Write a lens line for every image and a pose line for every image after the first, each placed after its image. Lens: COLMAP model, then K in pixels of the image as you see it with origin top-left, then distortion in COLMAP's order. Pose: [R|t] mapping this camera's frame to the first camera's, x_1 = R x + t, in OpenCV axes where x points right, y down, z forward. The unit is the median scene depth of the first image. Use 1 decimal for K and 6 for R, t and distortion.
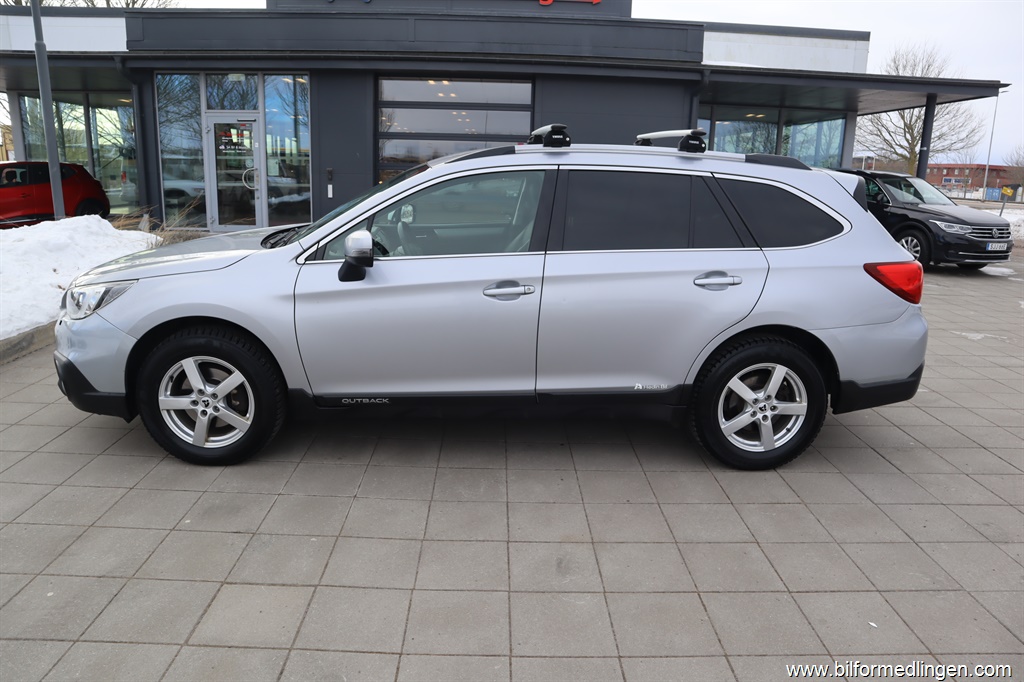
lens RADIAL K [[715.5, 0, 512.0], [0, 715.5, 341.0], [0, 0, 1]] dist [-0.158940, 0.122178]
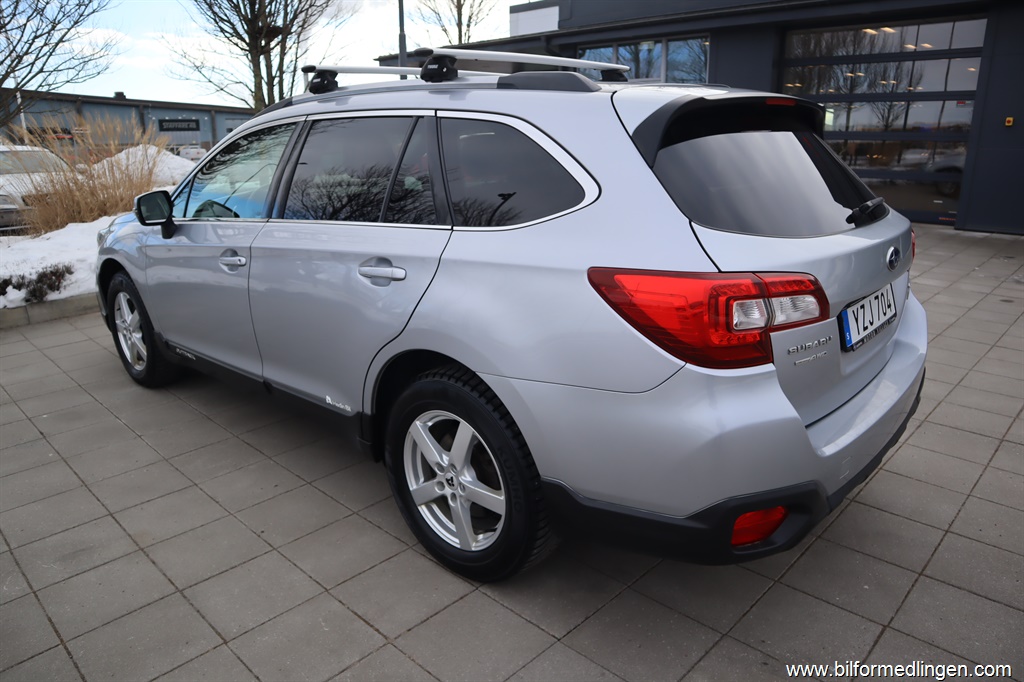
lens RADIAL K [[693.5, 0, 508.7], [0, 693.5, 383.4], [0, 0, 1]] dist [-0.038506, 0.000757]
pose [[0.702530, 0.209709, -0.680055, 0.823747], [-0.151408, 0.977763, 0.145102, -0.093049], [0.695362, 0.001027, 0.718659, 0.596668]]
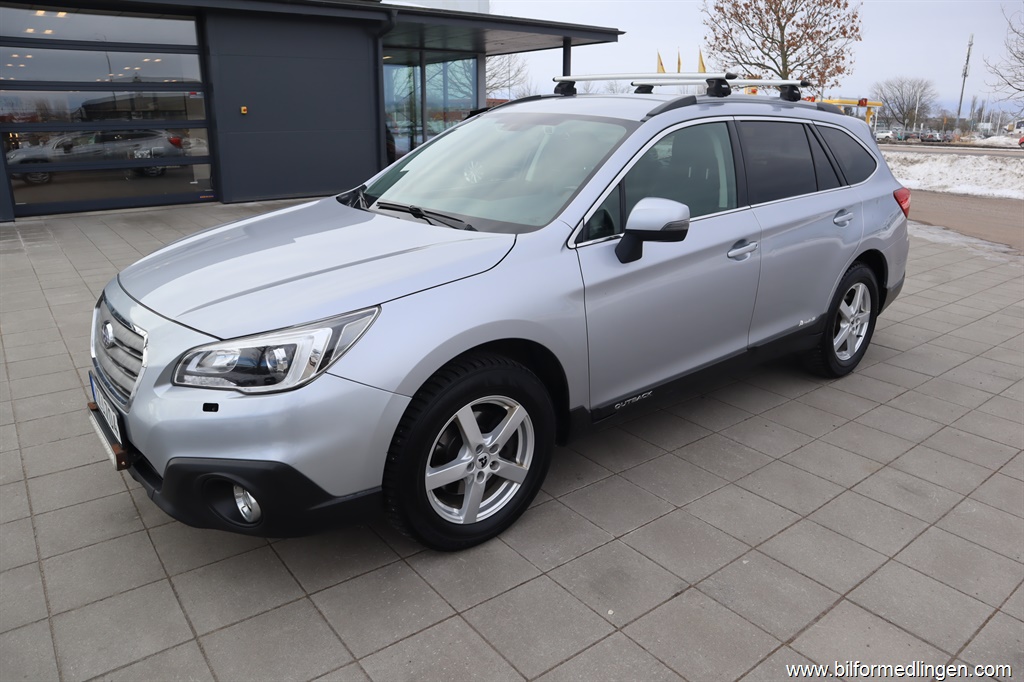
lens RADIAL K [[716.1, 0, 512.0], [0, 716.1, 341.0], [0, 0, 1]] dist [-0.123962, 0.082969]
pose [[0.801042, -0.204382, 0.562636, -0.784079], [0.163119, 0.978866, 0.123344, -0.113162], [-0.575955, -0.007027, 0.817451, 0.382210]]
